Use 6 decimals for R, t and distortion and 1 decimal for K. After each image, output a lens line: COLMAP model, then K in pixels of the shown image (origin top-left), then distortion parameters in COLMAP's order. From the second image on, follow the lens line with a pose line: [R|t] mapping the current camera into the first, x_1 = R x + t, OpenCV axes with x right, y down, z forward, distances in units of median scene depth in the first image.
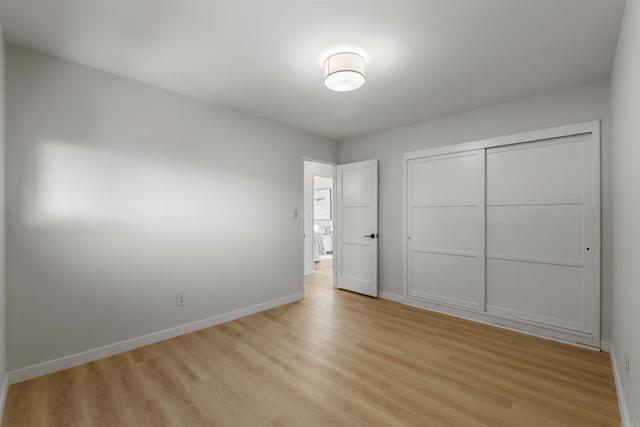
lens RADIAL K [[275.3, 0, 319.5], [0, 275.3, 216.3], [0, 0, 1]] dist [0.002733, 0.000458]
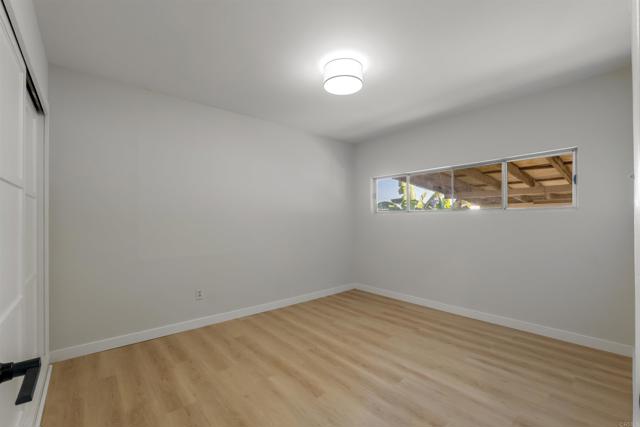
lens RADIAL K [[275.3, 0, 319.5], [0, 275.3, 216.3], [0, 0, 1]] dist [0.002733, 0.000458]
pose [[-0.996804, -0.000106, 0.079889, 0.097780], [-0.001049, 0.999930, -0.011762, 0.020237], [-0.079882, -0.011808, -0.996734, 2.023765]]
